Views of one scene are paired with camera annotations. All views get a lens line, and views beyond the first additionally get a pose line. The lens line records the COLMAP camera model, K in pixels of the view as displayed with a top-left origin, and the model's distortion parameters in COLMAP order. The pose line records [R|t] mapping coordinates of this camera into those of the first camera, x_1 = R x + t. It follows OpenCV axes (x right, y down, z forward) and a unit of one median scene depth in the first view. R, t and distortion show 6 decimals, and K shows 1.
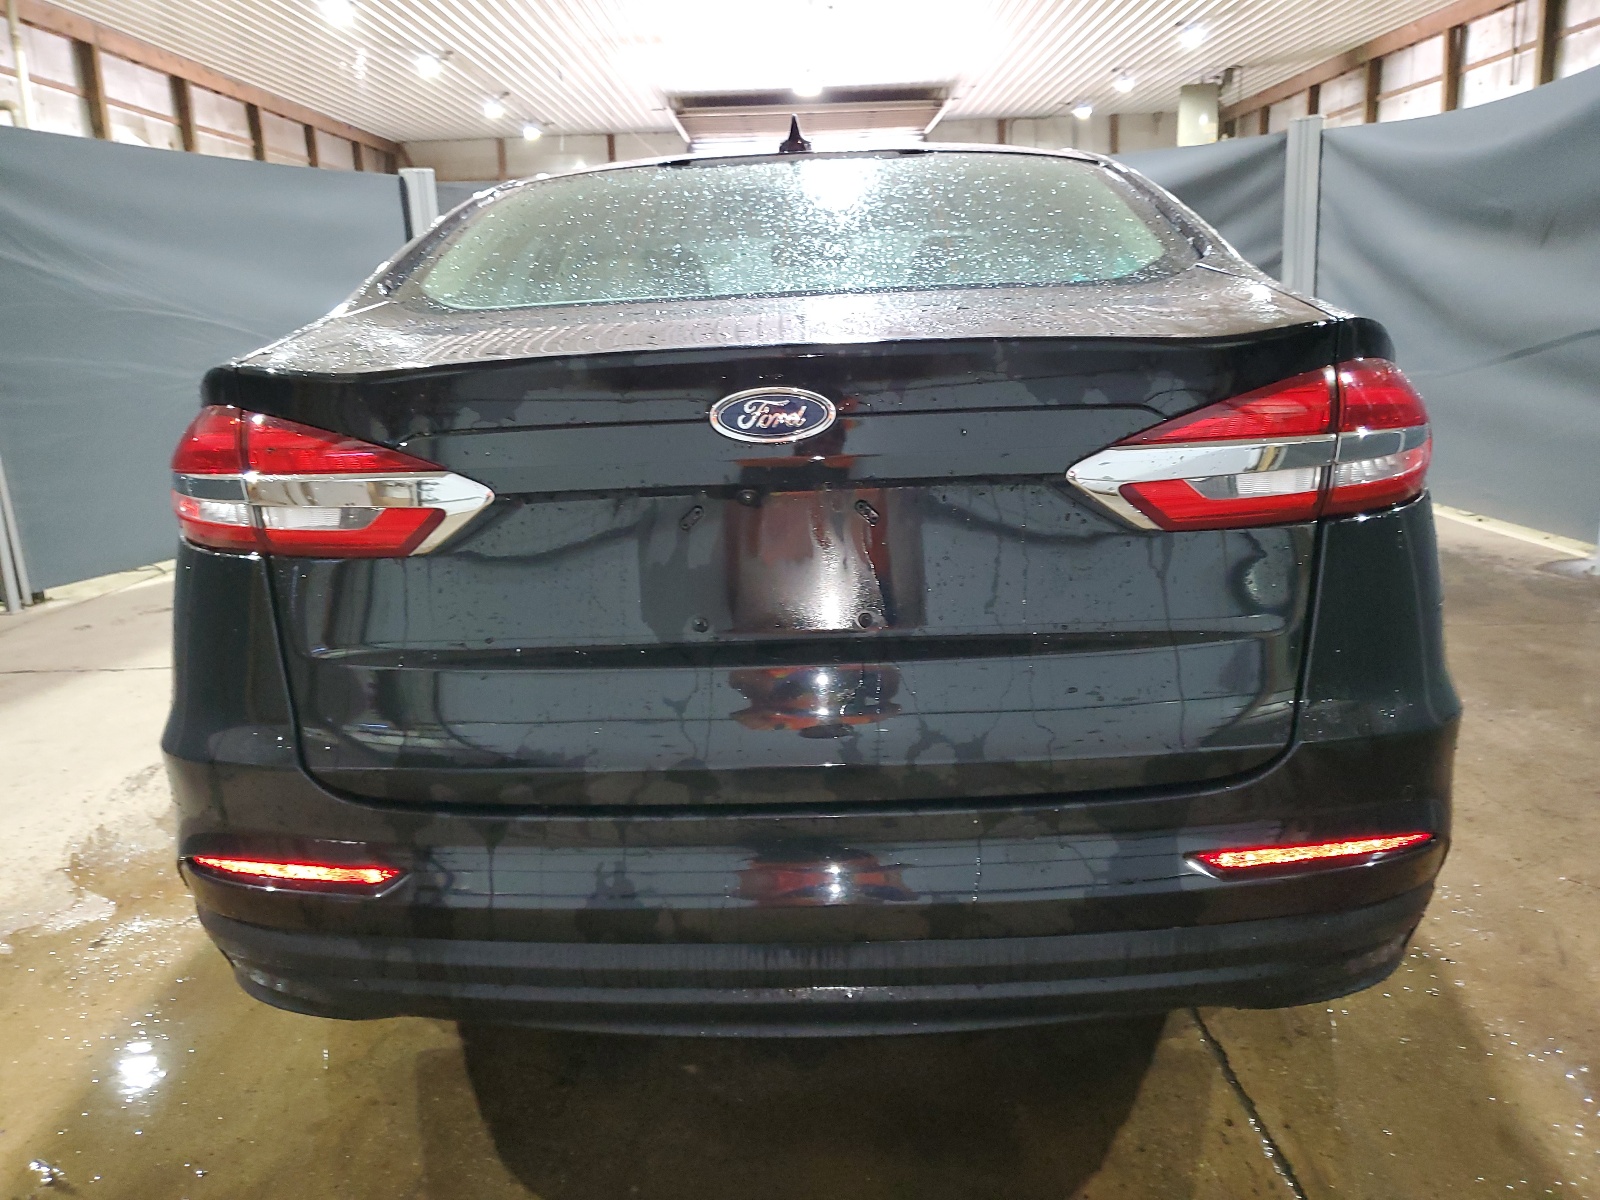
lens RADIAL K [[1216.2, 0, 802.8], [0, 1216.2, 600.2], [0, 0, 1]] dist [-0.003975, -0.004009]
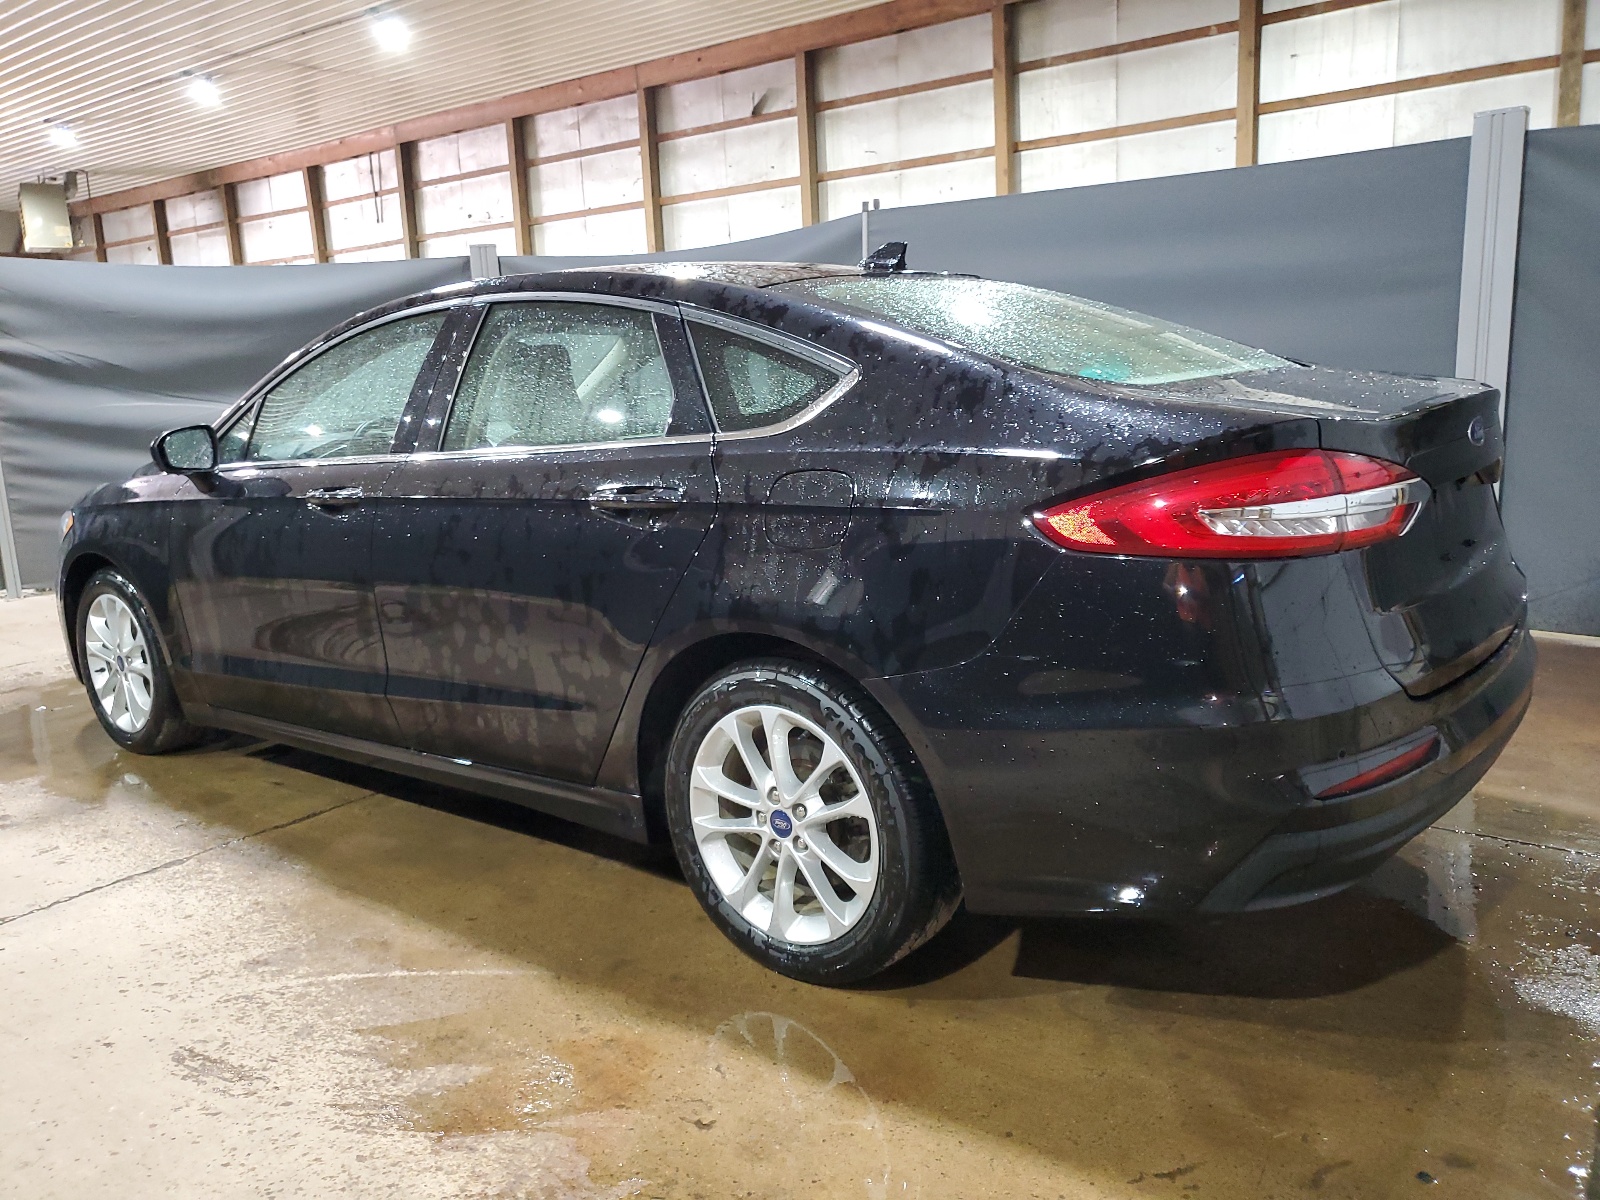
lens RADIAL K [[1216.2, 0, 806.0], [0, 1216.2, 600.3], [0, 0, 1]] dist [-0.003975, -0.004009]
pose [[0.600969, -0.133424, 0.788057, -0.102453], [0.203015, 0.979114, 0.010953, -0.006601], [-0.773060, 0.153405, 0.615505, 0.031582]]
